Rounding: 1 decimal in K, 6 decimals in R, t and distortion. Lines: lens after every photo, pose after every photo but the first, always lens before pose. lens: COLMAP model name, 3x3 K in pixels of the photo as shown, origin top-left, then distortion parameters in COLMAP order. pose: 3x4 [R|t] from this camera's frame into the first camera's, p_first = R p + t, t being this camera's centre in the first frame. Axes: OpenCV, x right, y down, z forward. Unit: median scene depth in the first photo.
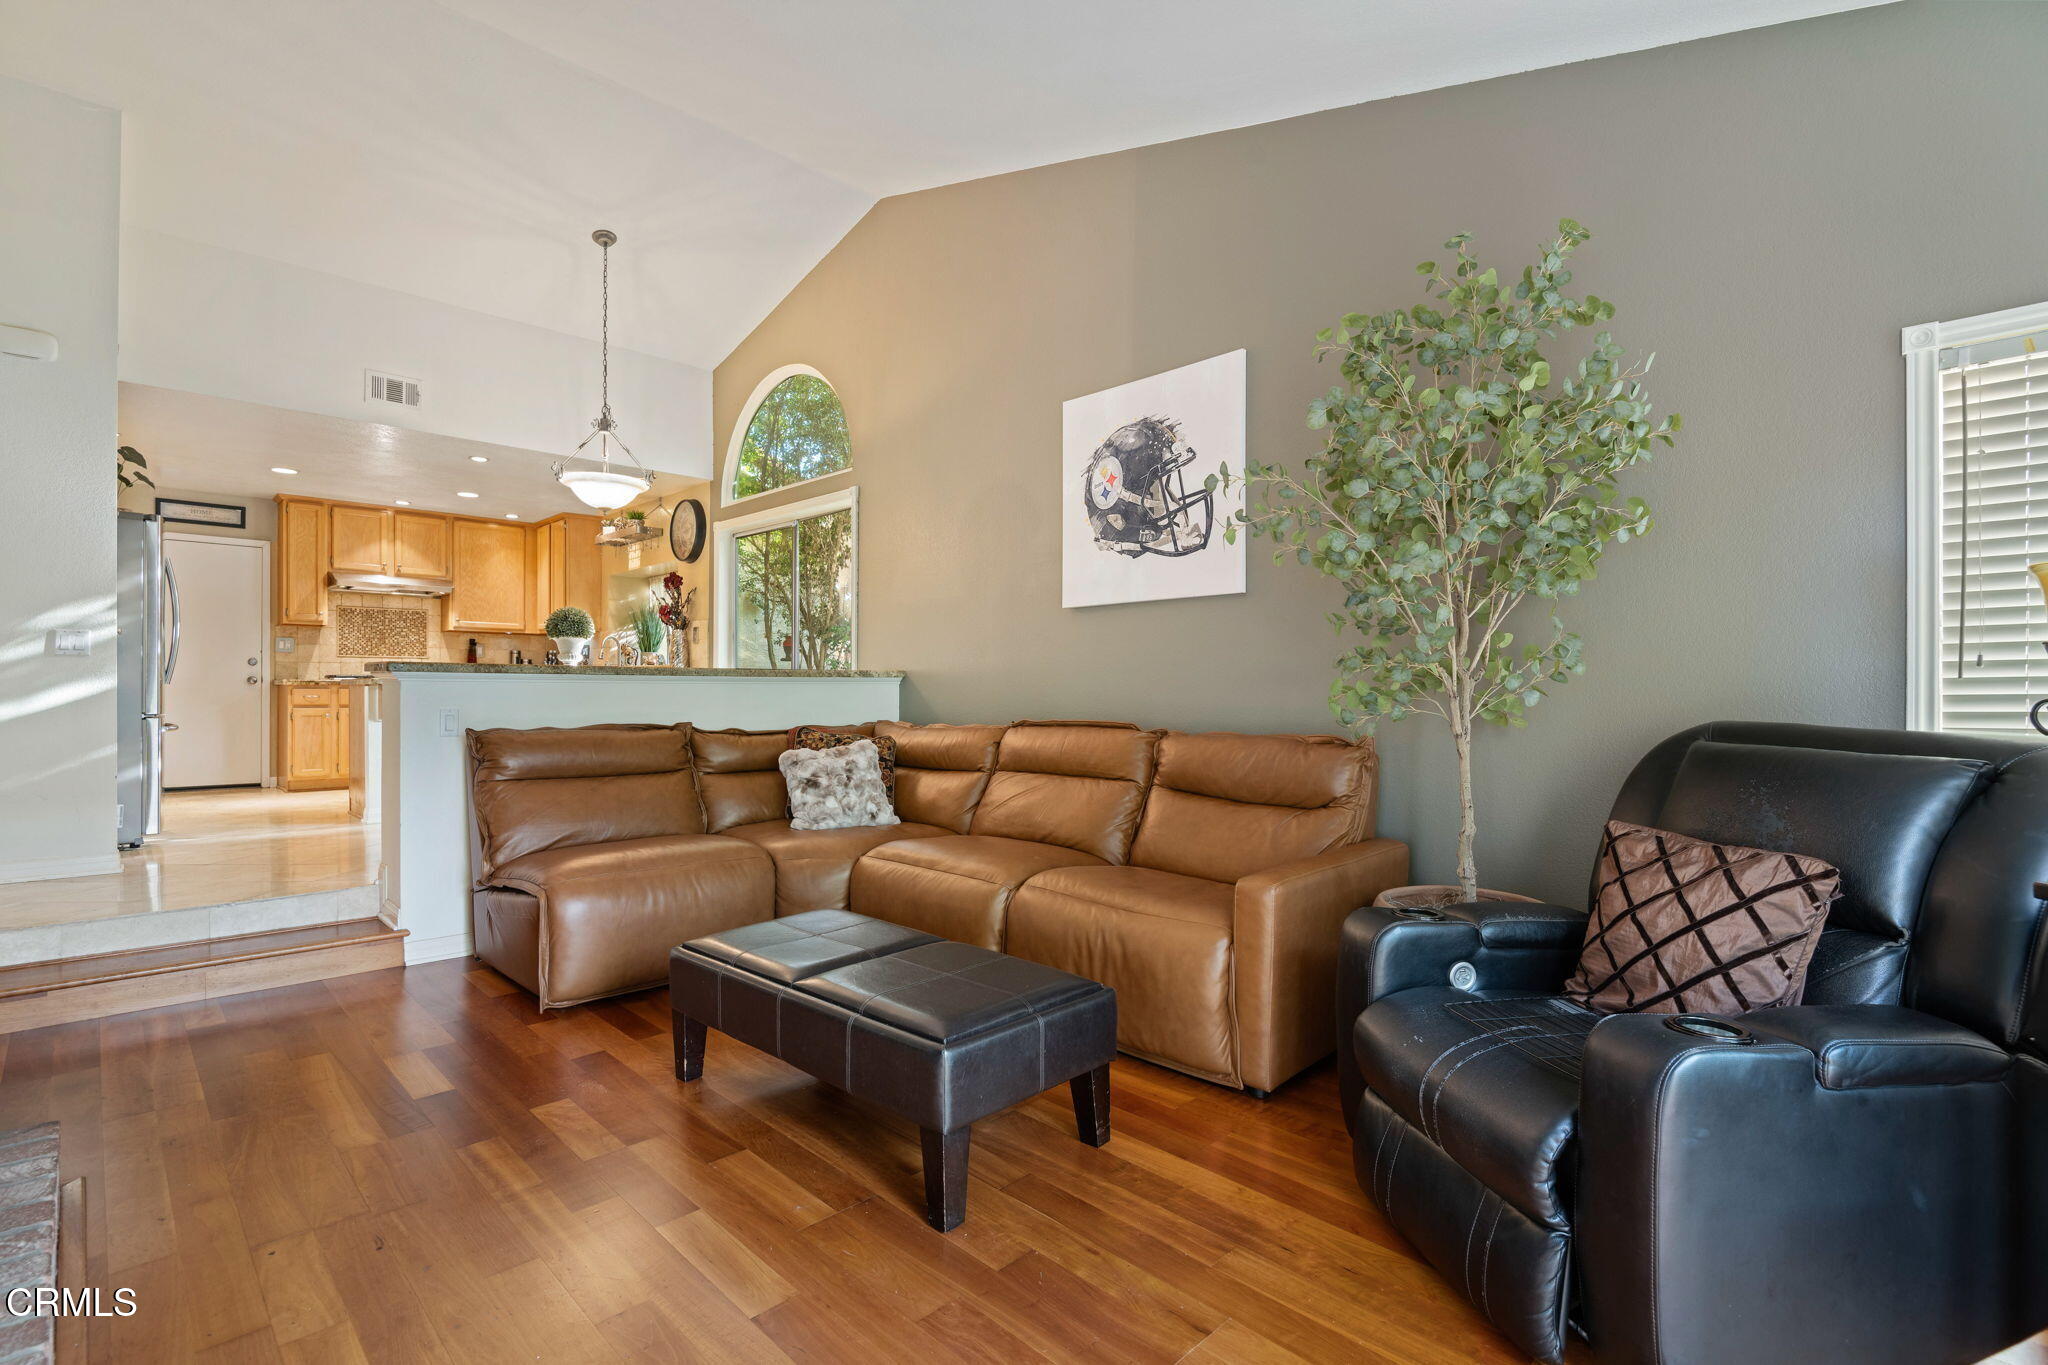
lens RADIAL K [[923.6, 0, 1023.4], [0, 923.6, 690.2], [0, 0, 1]] dist [-0.012471, -0.000466]
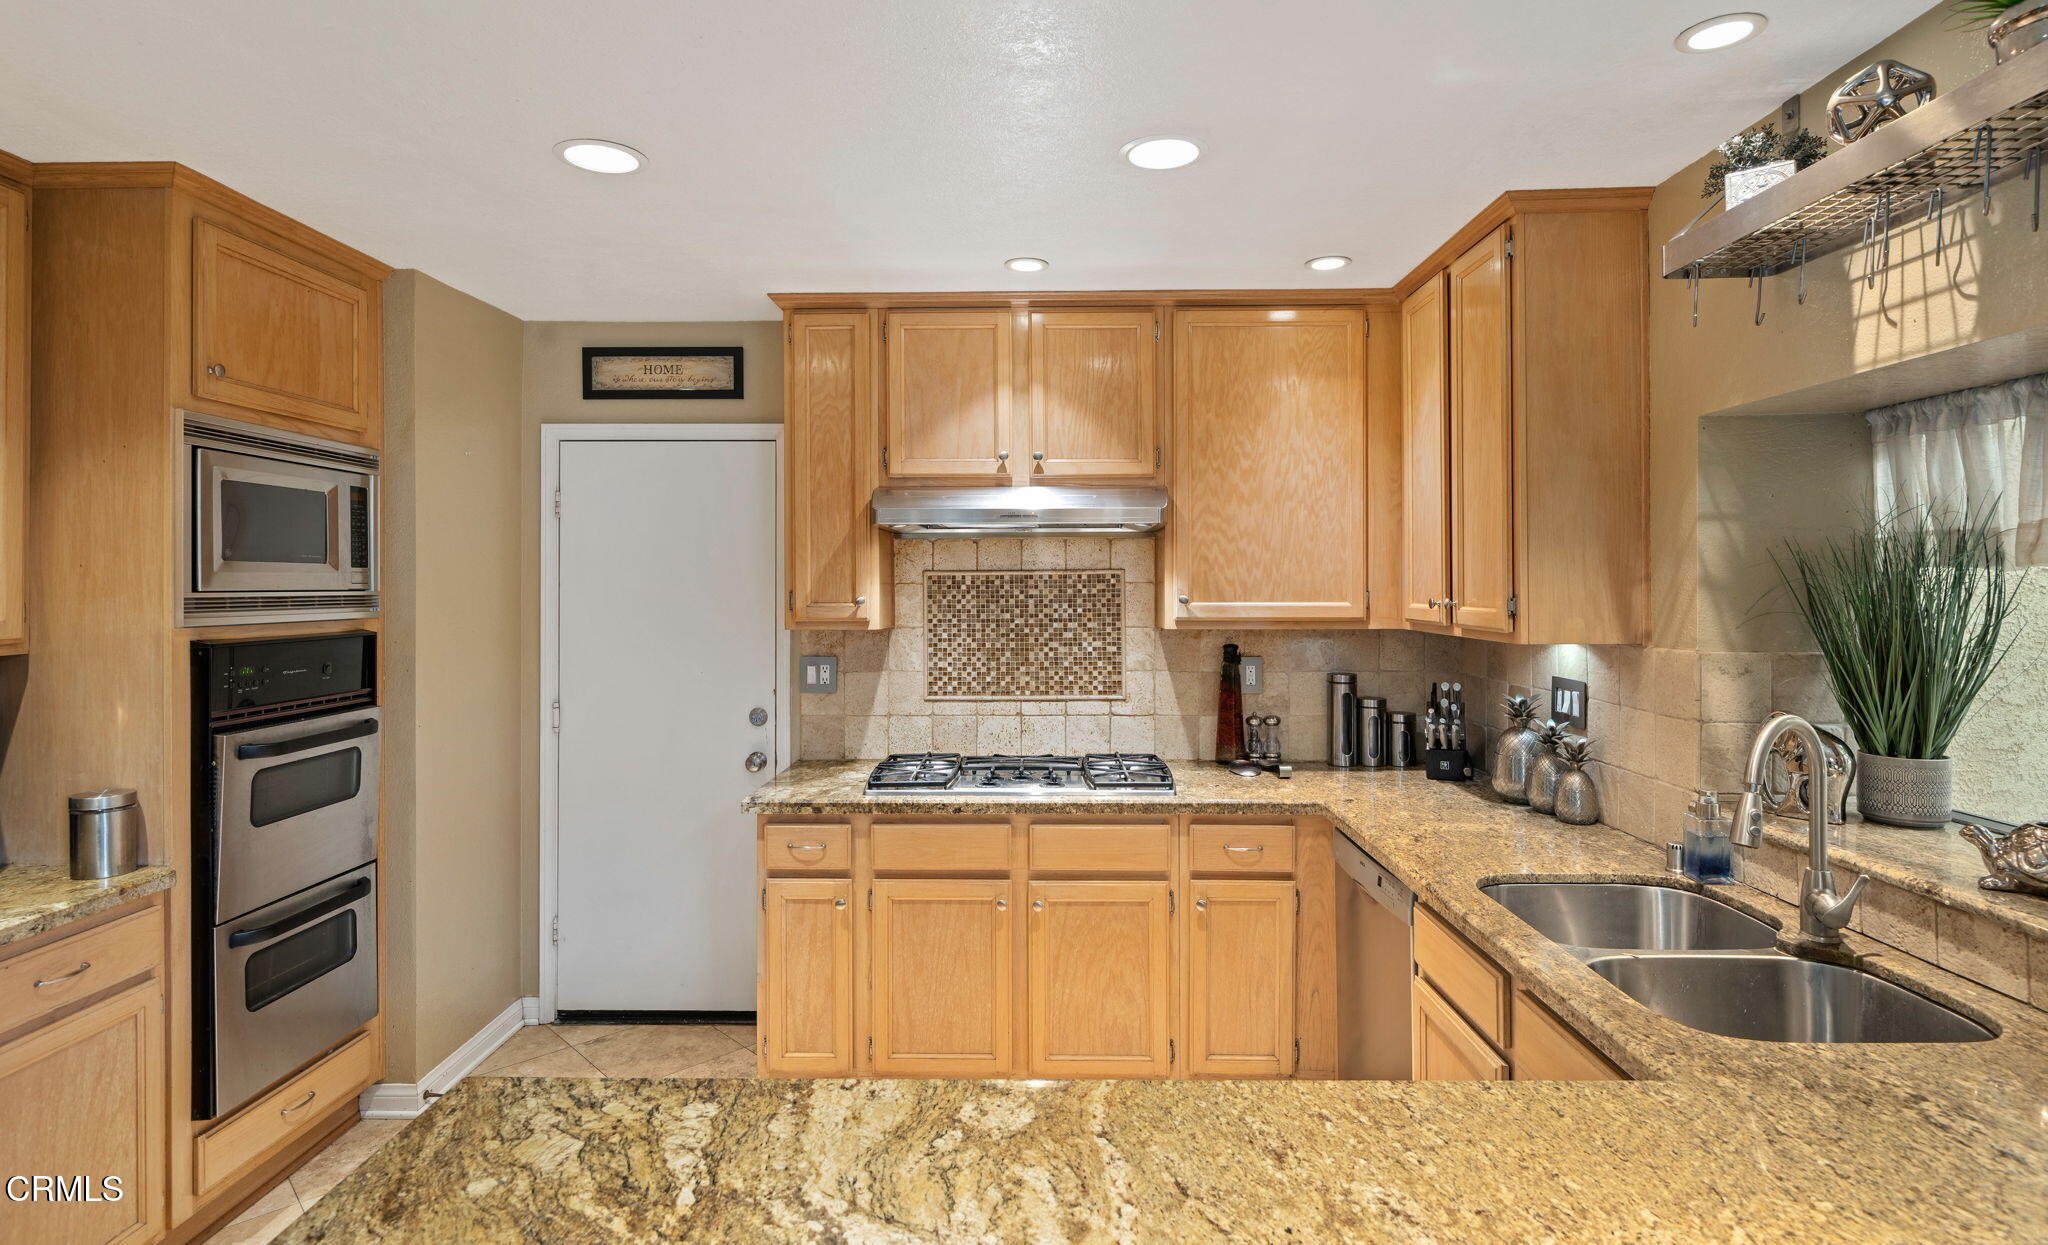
lens RADIAL K [[1038.4, 0, 1030.7], [0, 1038.4, 576.6], [0, 0, 1]] dist [0.003263, -0.003357]
pose [[0.689685, -0.007380, -0.724072, -0.402049], [0.003274, 0.999970, -0.007074, -0.088332], [0.724102, 0.002508, 0.689689, 0.741044]]
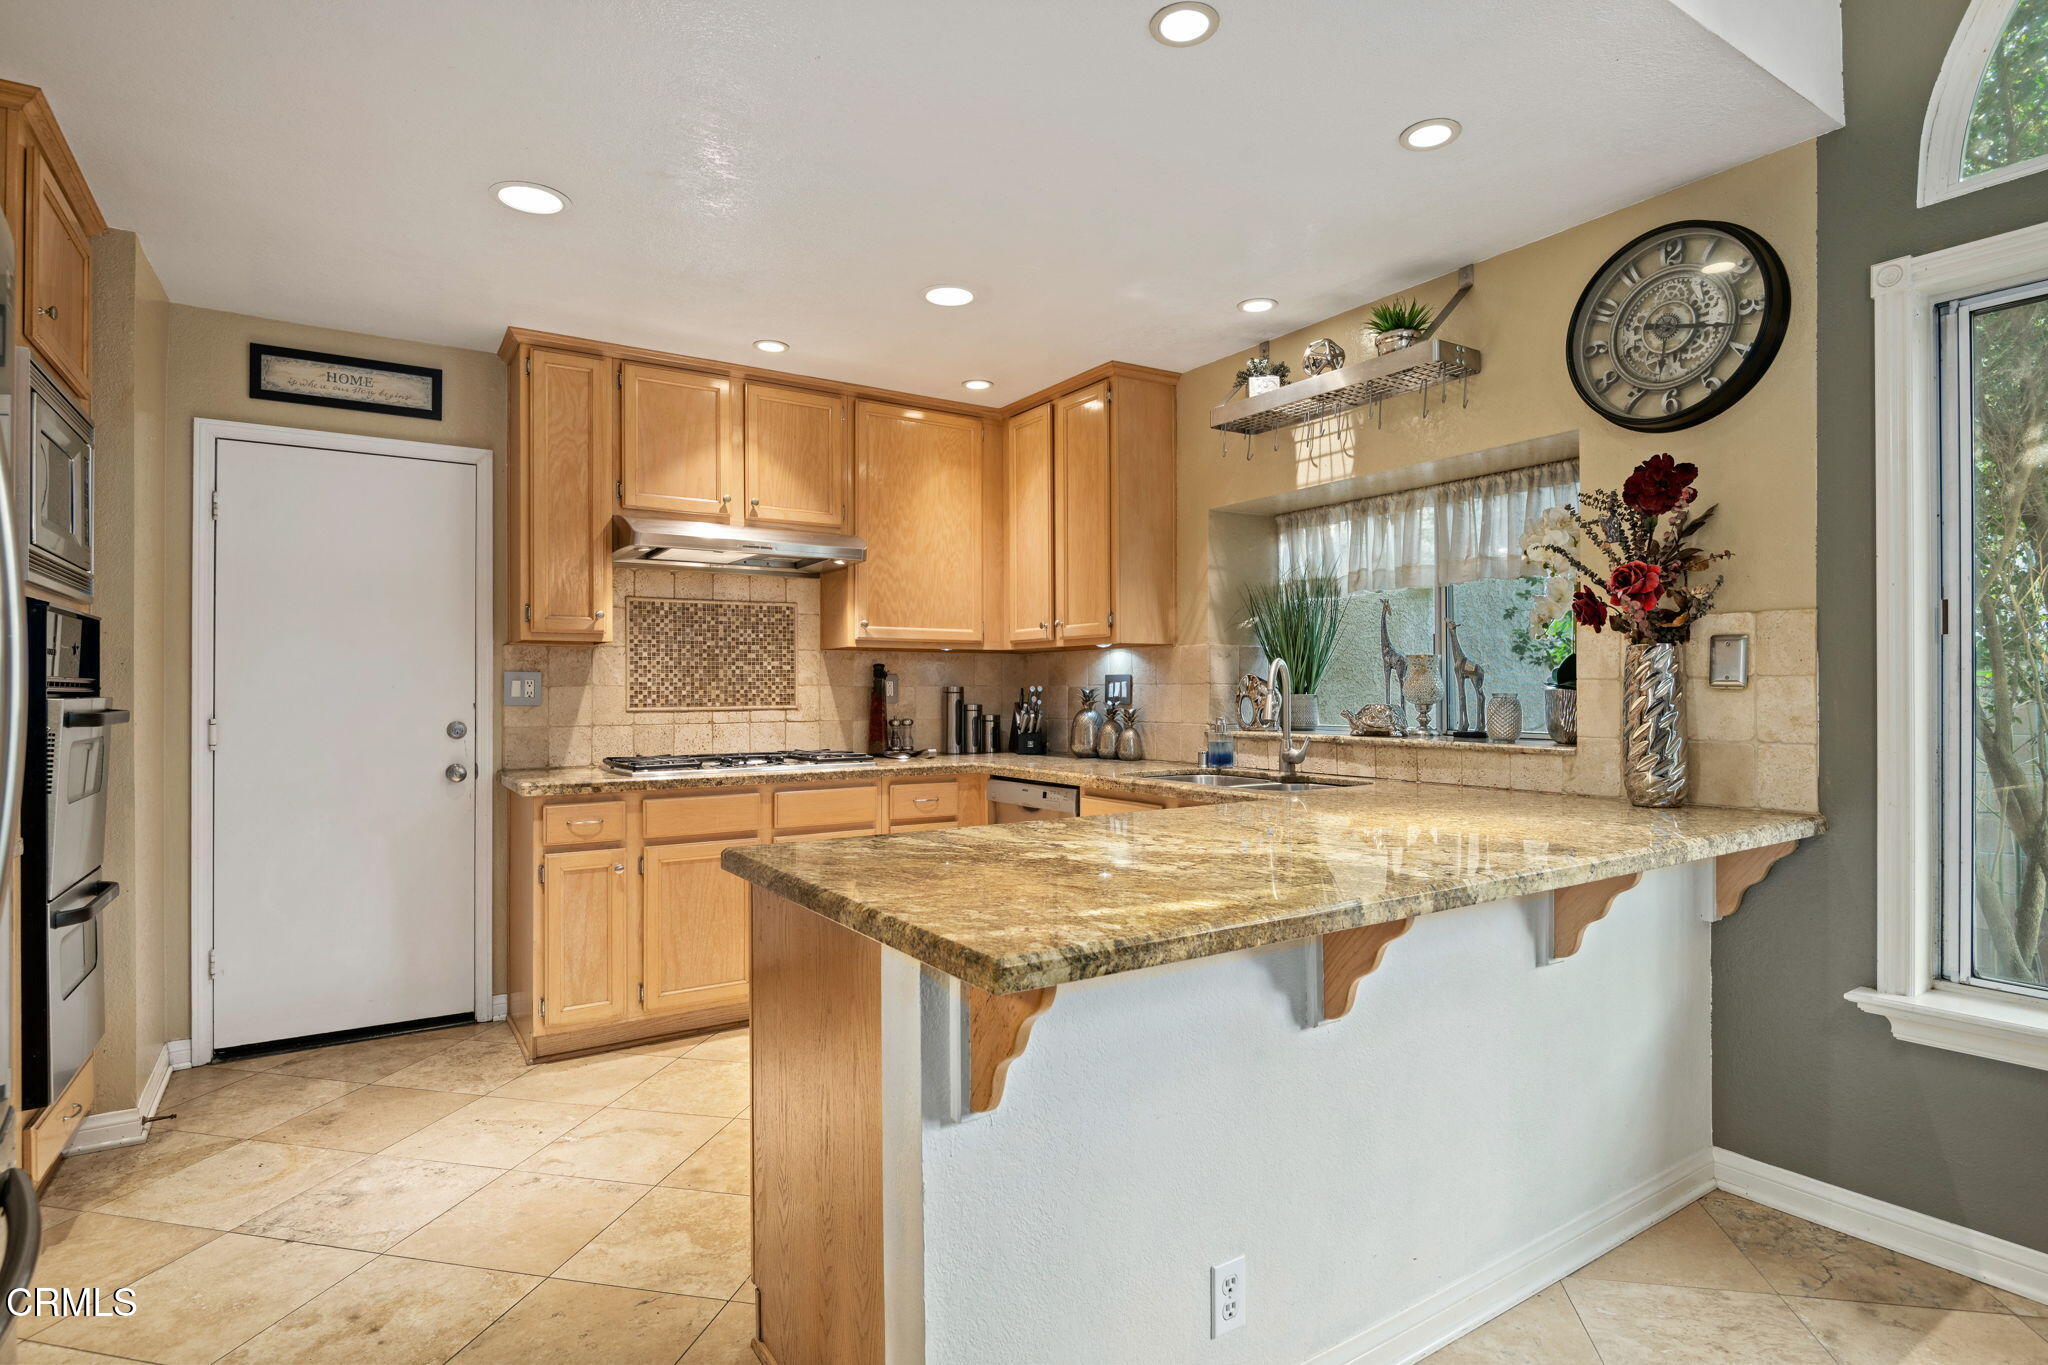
lens RADIAL K [[1041.0, 0, 1028.5], [0, 1041.0, 682.8], [0, 0, 1]] dist [-0.004014, -0.006201]
pose [[0.977505, -0.006403, -0.210817, -0.462433], [0.004938, 0.999960, -0.007475, -0.046703], [0.210856, 0.006266, 0.977497, 0.561430]]
